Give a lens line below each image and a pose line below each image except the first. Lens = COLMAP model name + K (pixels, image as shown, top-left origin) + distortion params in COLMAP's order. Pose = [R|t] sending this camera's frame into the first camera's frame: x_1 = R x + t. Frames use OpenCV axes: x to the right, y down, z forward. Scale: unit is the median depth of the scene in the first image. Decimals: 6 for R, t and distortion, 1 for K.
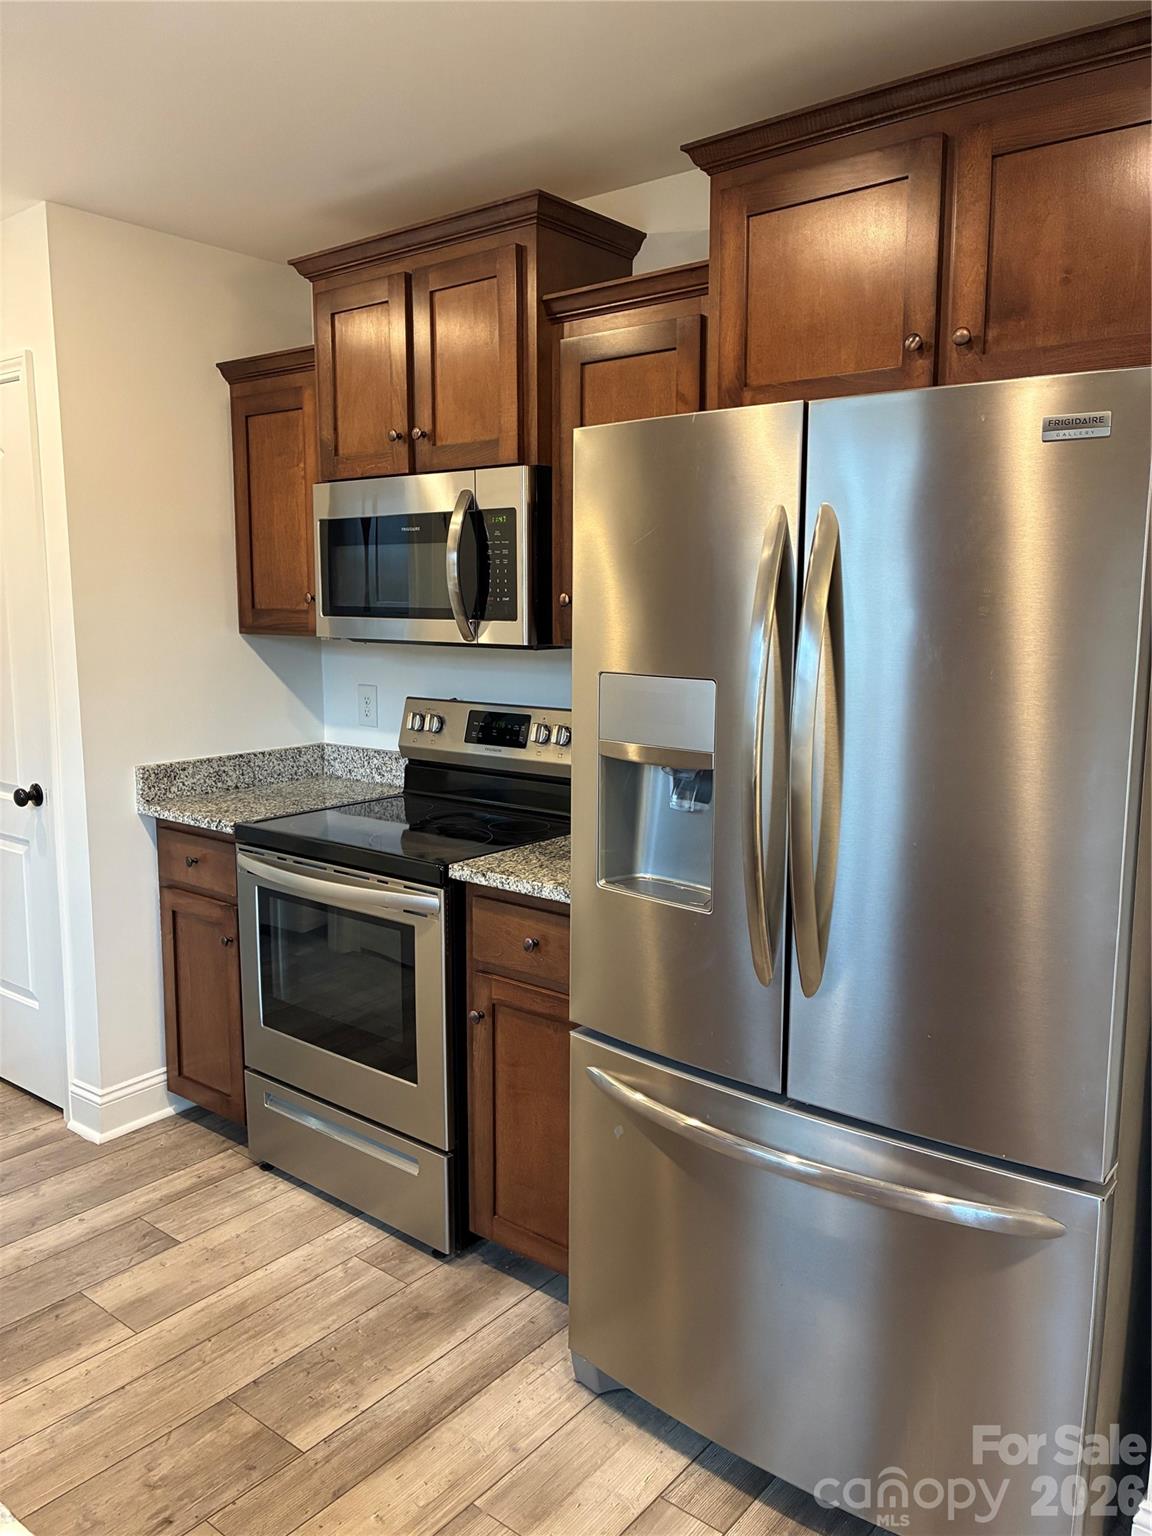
lens RADIAL K [[1168.0, 0, 577.1], [0, 1168.0, 759.4], [0, 0, 1]] dist [0.057675, -0.073190]
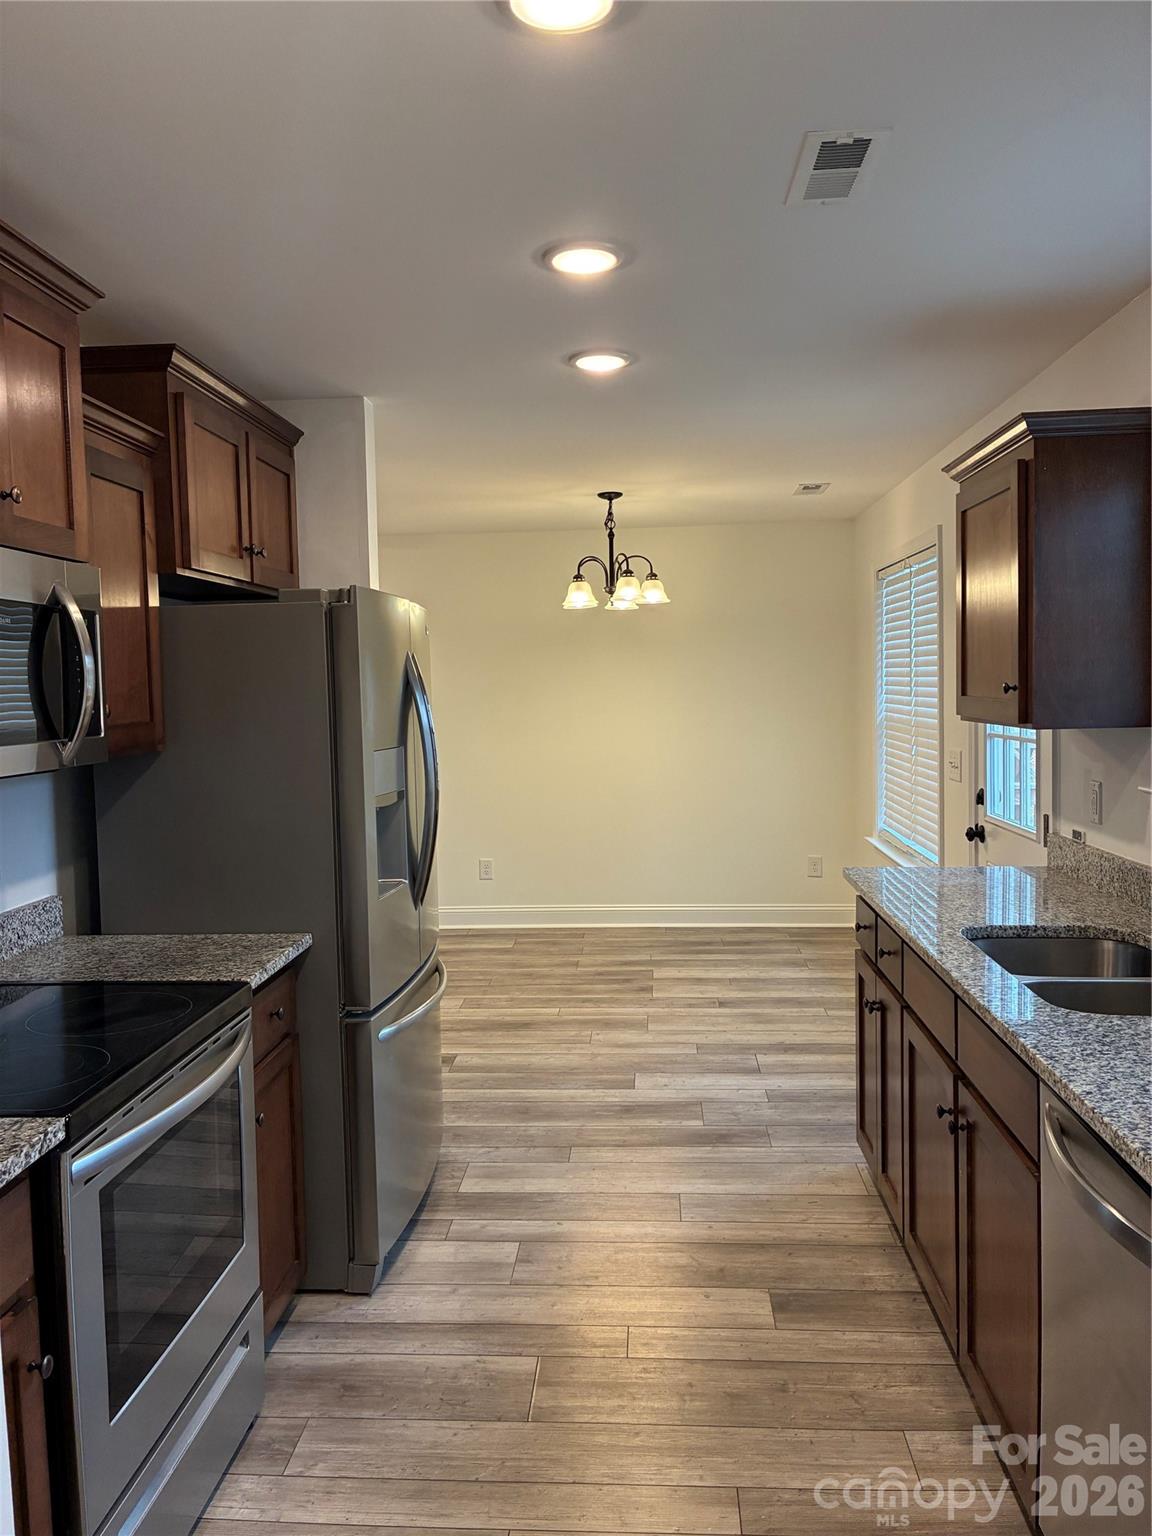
lens RADIAL K [[1168.0, 0, 572.9], [0, 1168.0, 767.3], [0, 0, 1]] dist [0.057675, -0.073190]
pose [[-0.582893, -0.047876, 0.811137, -1.102590], [0.128646, 0.980234, 0.150303, -0.208132], [-0.802300, 0.191961, -0.565213, 1.362392]]
